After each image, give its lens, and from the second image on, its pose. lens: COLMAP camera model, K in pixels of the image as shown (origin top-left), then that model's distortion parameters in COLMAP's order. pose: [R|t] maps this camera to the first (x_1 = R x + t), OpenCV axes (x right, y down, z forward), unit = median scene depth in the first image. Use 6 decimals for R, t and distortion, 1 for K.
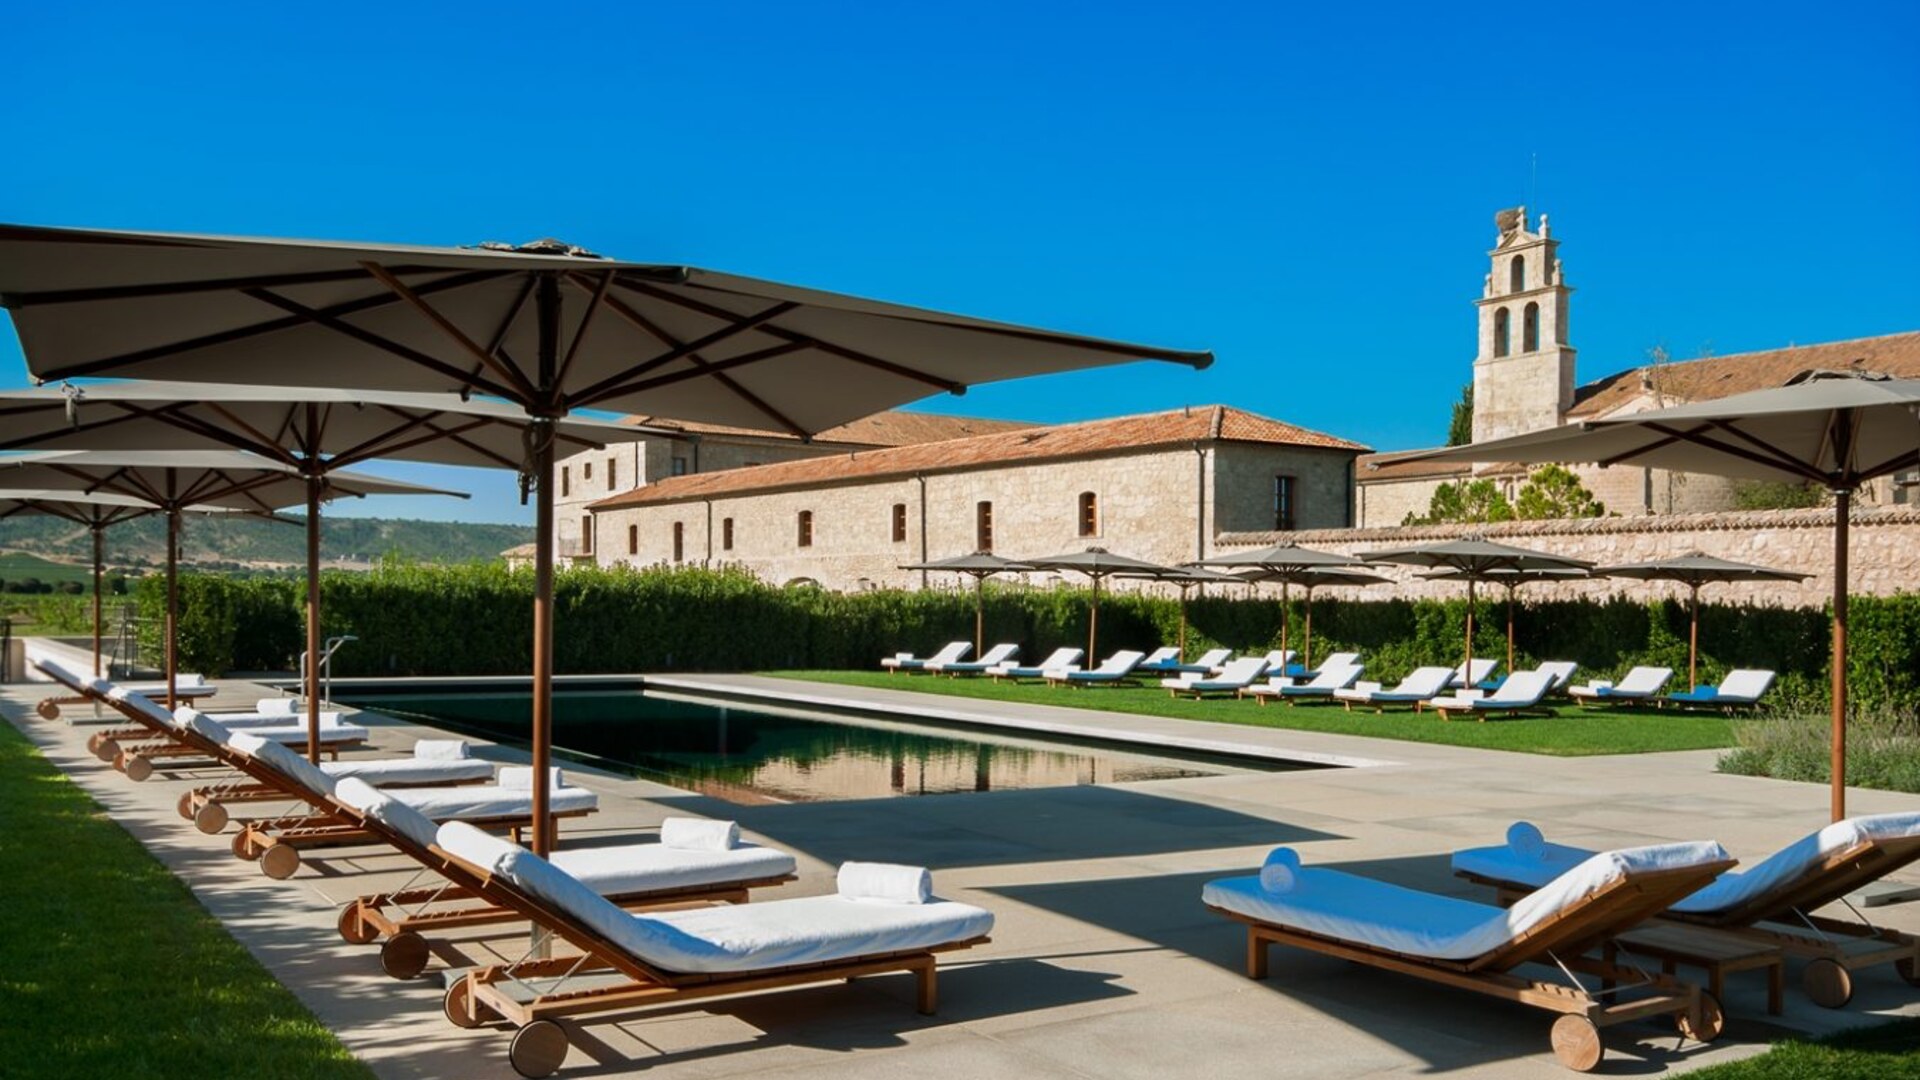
lens RADIAL K [[1598.7, 0, 952.3], [0, 1598.7, 589.9], [0, 0, 1]] dist [0.011844, 0.002950]
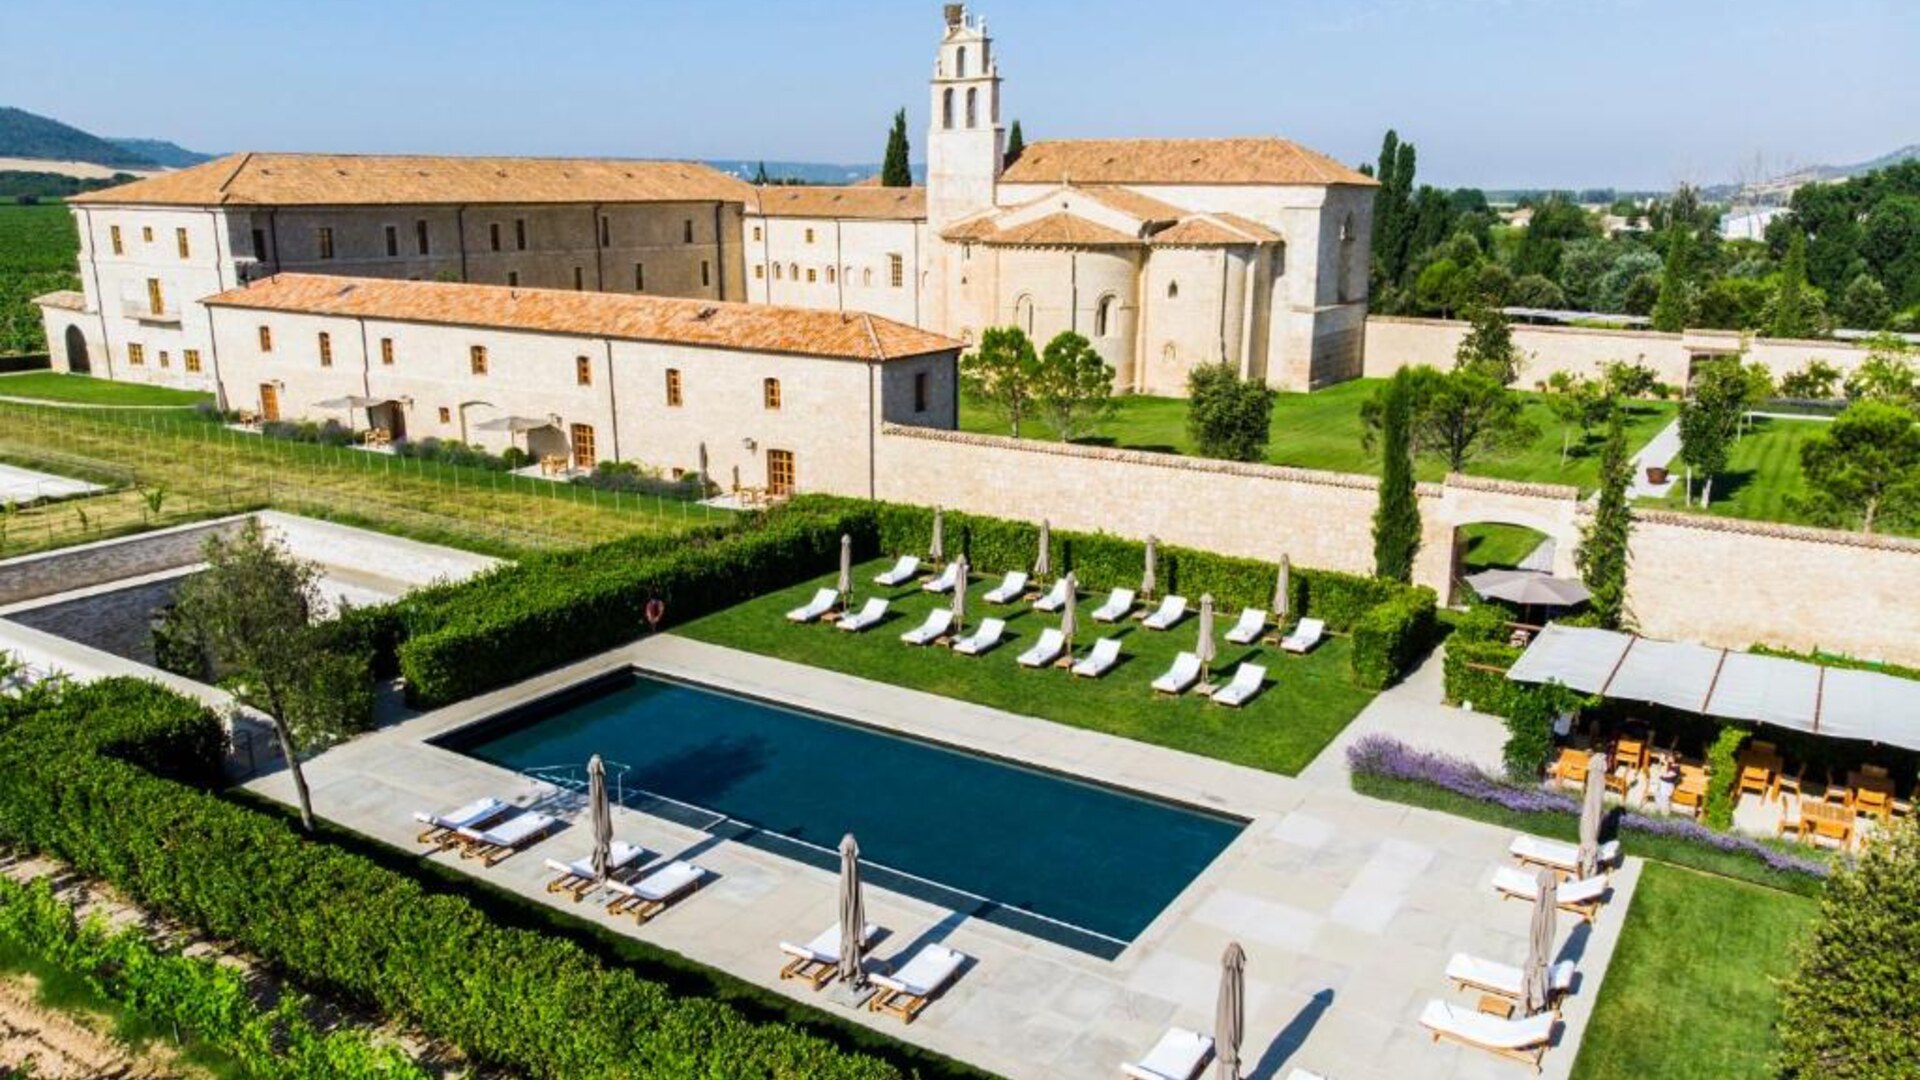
lens RADIAL K [[1390.1, 0, 960.0], [0, 1390.1, 540.0], [0, 0, 1]] dist [0.007282, -0.001563]
pose [[0.913621, -0.106211, 0.392448, -0.125432], [0.001560, 0.966183, 0.257854, -0.118566], [-0.406564, -0.234968, 0.882891, -0.066221]]
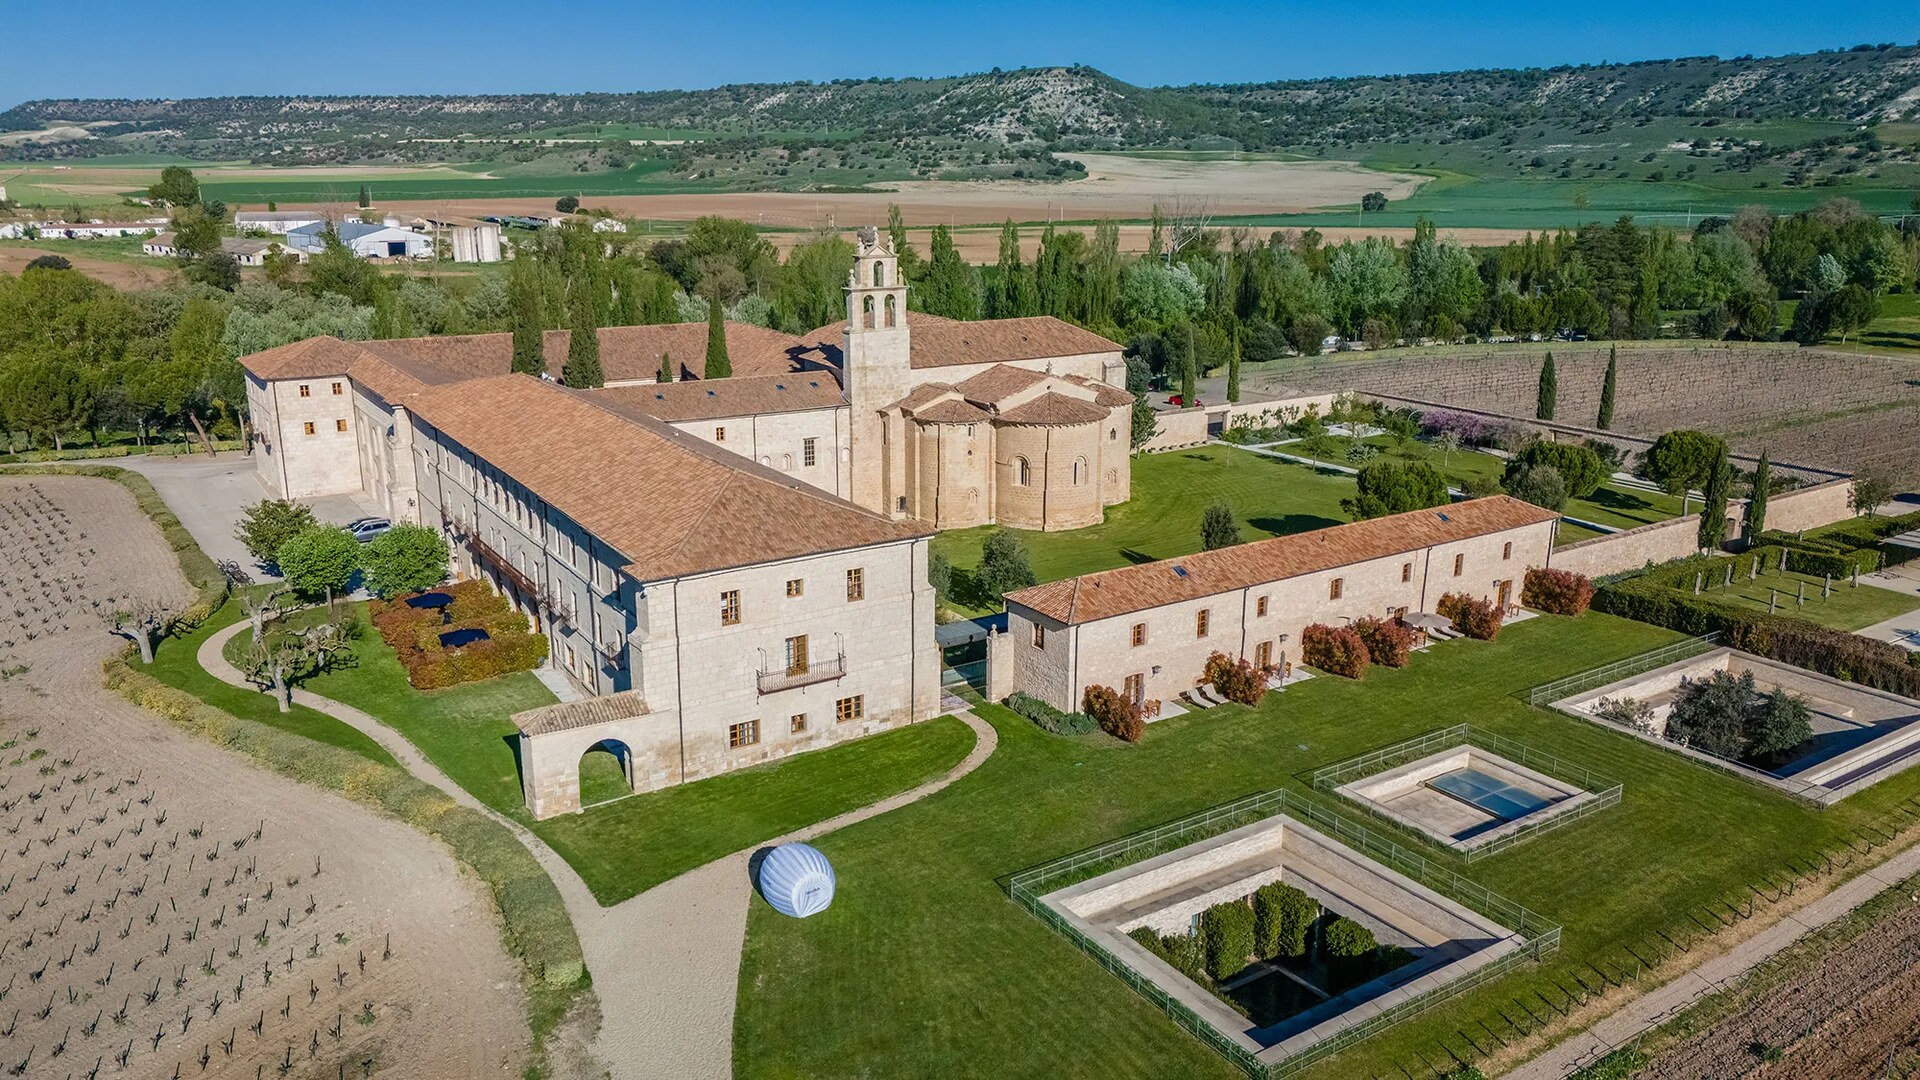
lens RADIAL K [[1390.1, 0, 960.0], [0, 1390.1, 540.0], [0, 0, 1]] dist [0.007282, -0.001563]
pose [[0.014764, -0.274593, 0.961447, -0.996467], [-0.010778, 0.961453, 0.274760, -0.324752], [-0.999833, -0.014419, 0.011235, 0.924557]]
